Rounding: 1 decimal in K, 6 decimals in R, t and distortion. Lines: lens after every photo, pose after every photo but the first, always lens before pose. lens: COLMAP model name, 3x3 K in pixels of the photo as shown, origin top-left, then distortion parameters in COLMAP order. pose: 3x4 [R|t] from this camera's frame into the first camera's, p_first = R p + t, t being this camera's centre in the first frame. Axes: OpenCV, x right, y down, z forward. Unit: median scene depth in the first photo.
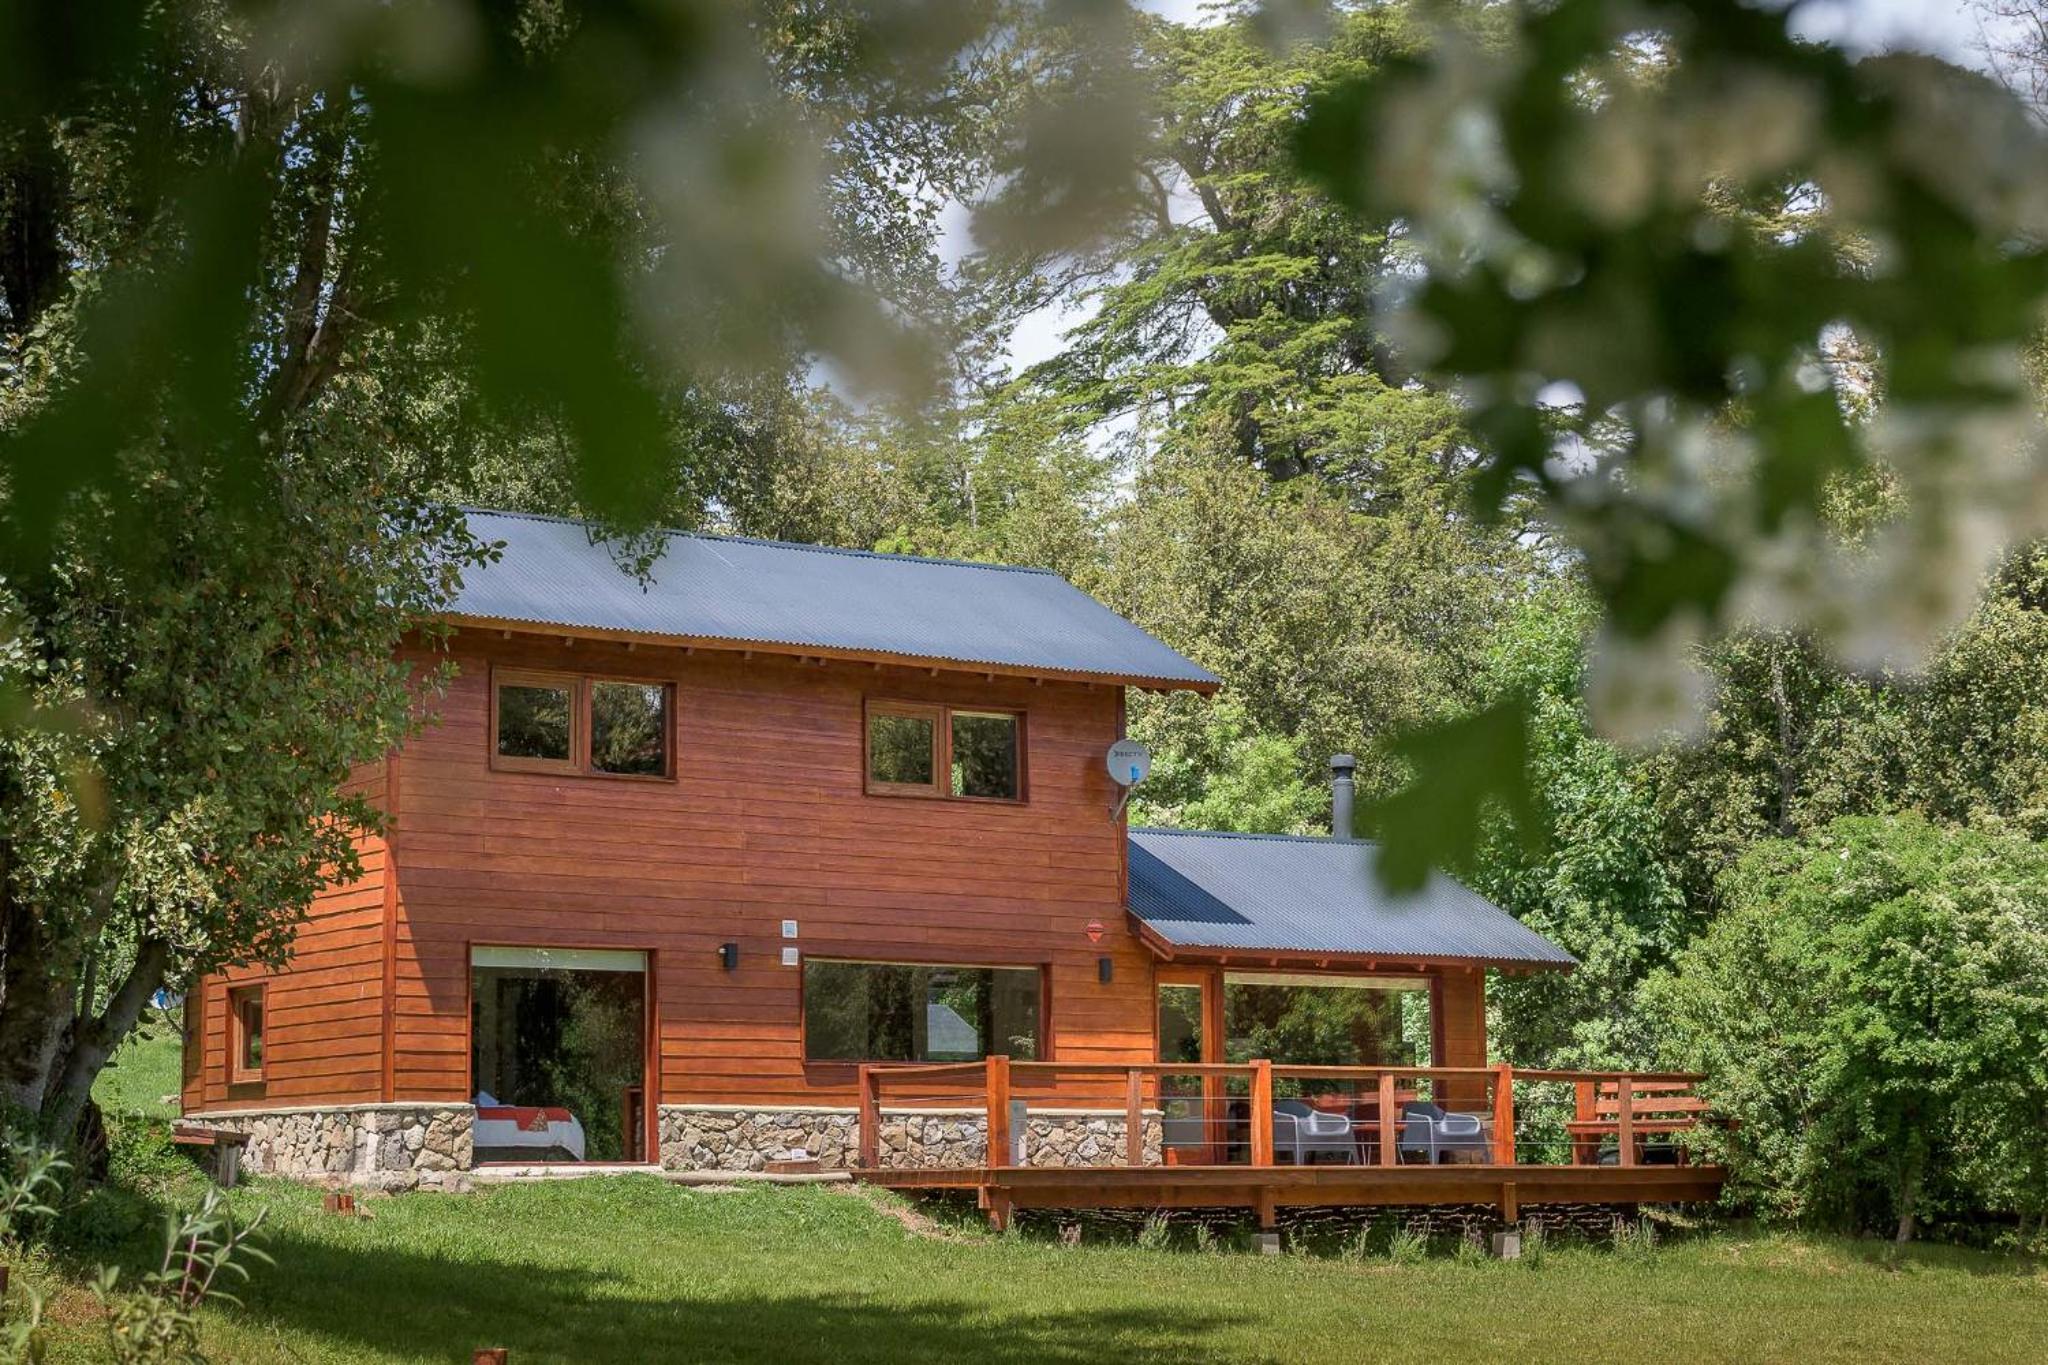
lens RADIAL K [[3507.3, 0, 1024.0], [0, 3507.3, 682.5], [0, 0, 1]] dist [-0.019377, 0.116591]
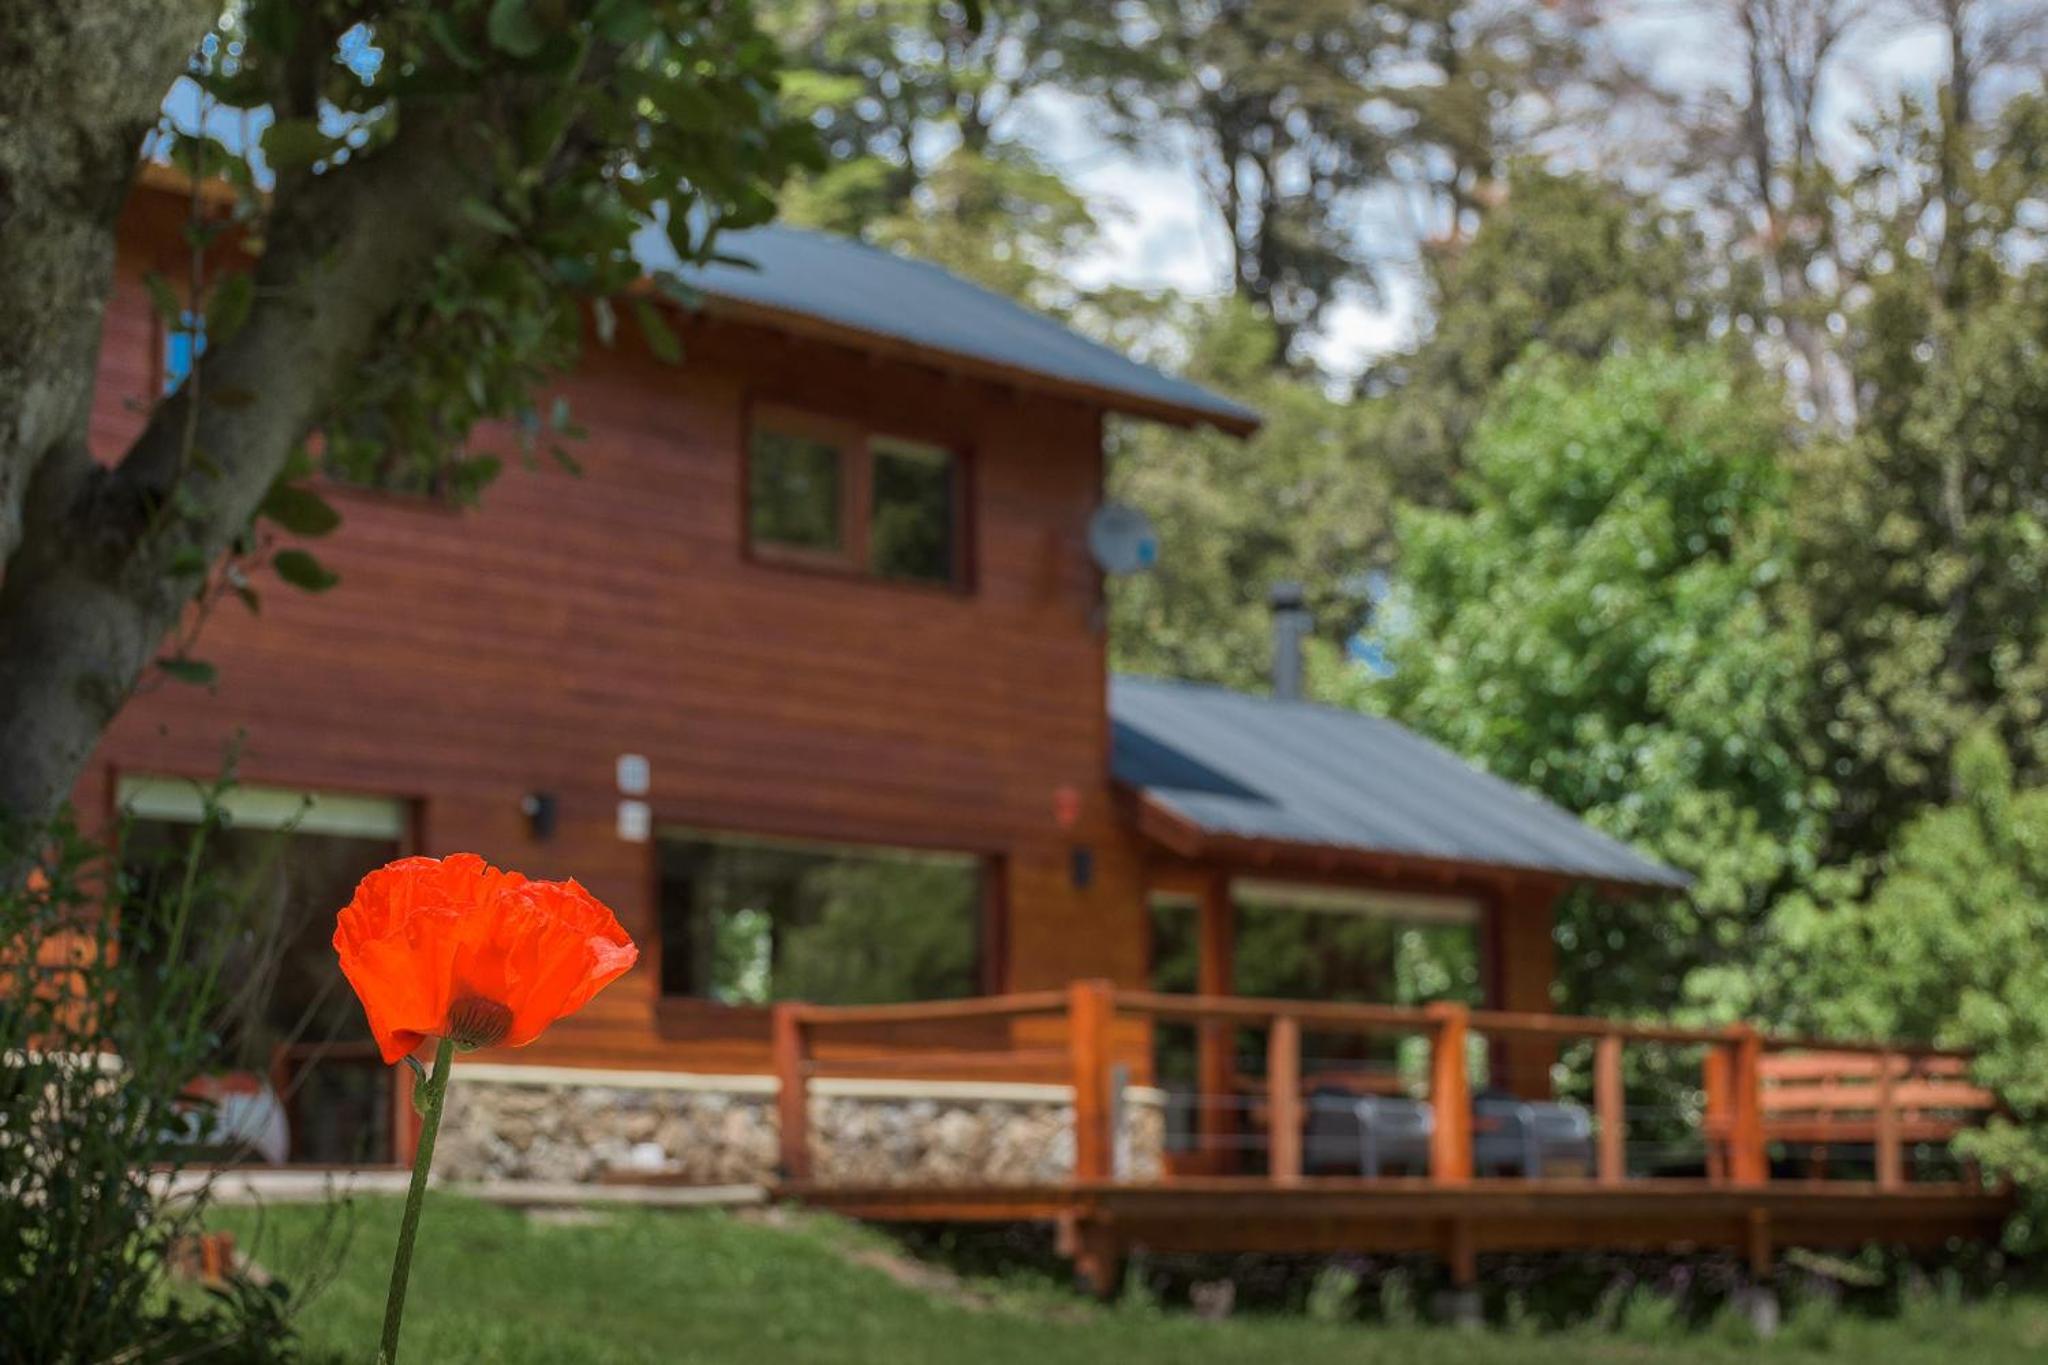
lens RADIAL K [[3507.3, 0, 1024.0], [0, 3507.3, 682.5], [0, 0, 1]] dist [-0.019377, 0.116591]
pose [[0.973760, 0.040100, 0.224016, -0.134488], [-0.039641, 0.999193, -0.006549, 0.055669], [-0.224098, -0.002503, 0.974563, 0.407398]]
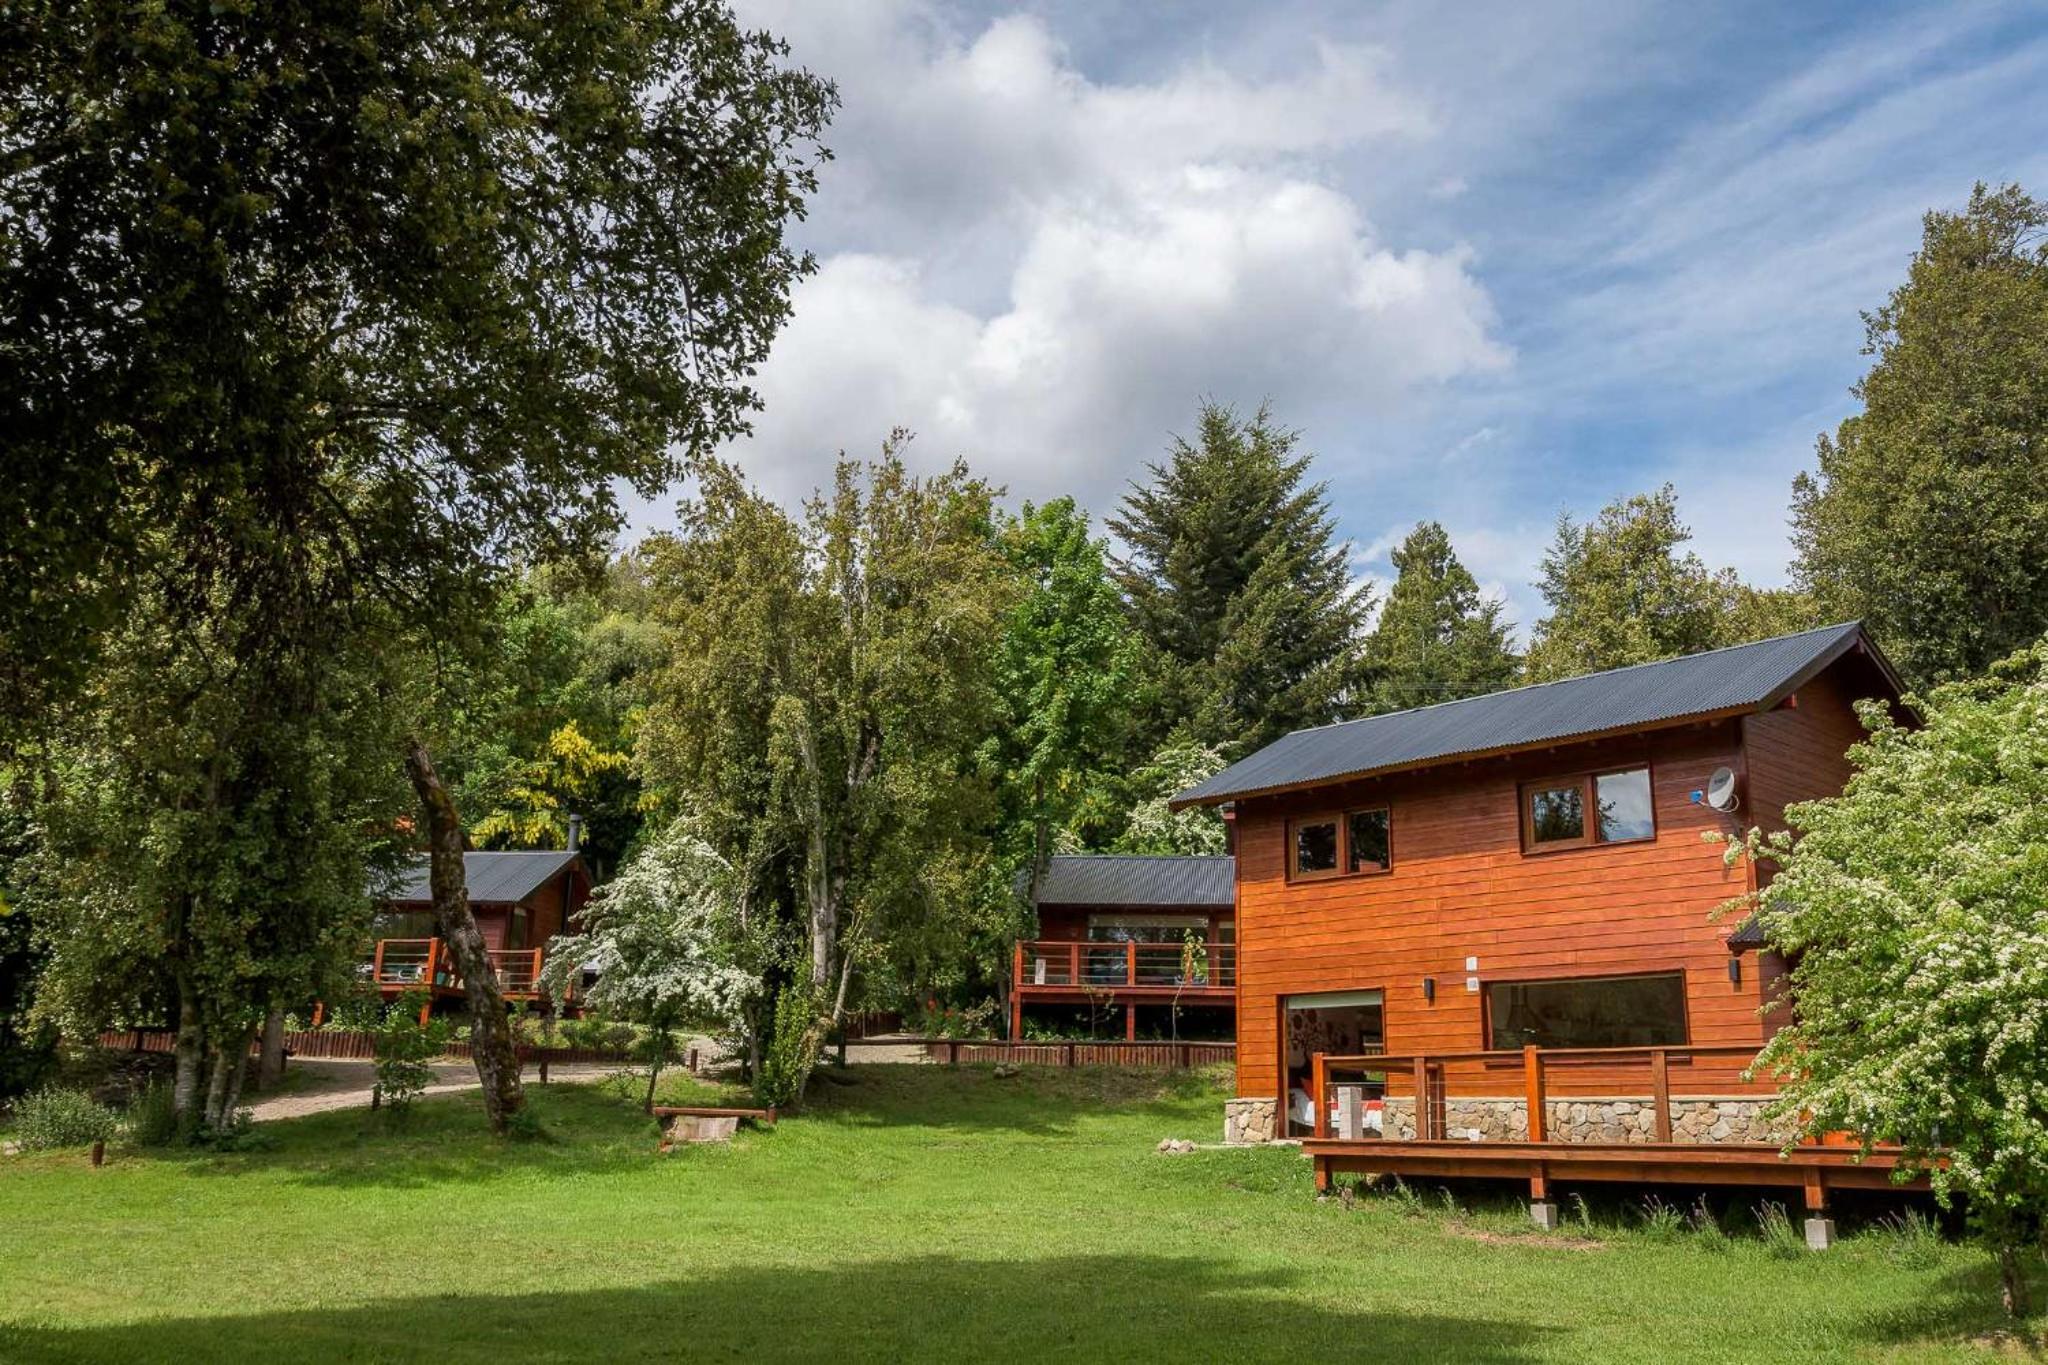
lens RADIAL K [[1814.1, 0, 1024.0], [0, 1814.1, 682.5], [0, 0, 1]] dist [-0.001508, 0.001708]
pose [[0.124164, -0.240691, -0.962627, 0.609776], [0.117551, 0.966871, -0.226590, 0.102936], [0.985274, -0.085024, 0.148344, 0.728650]]
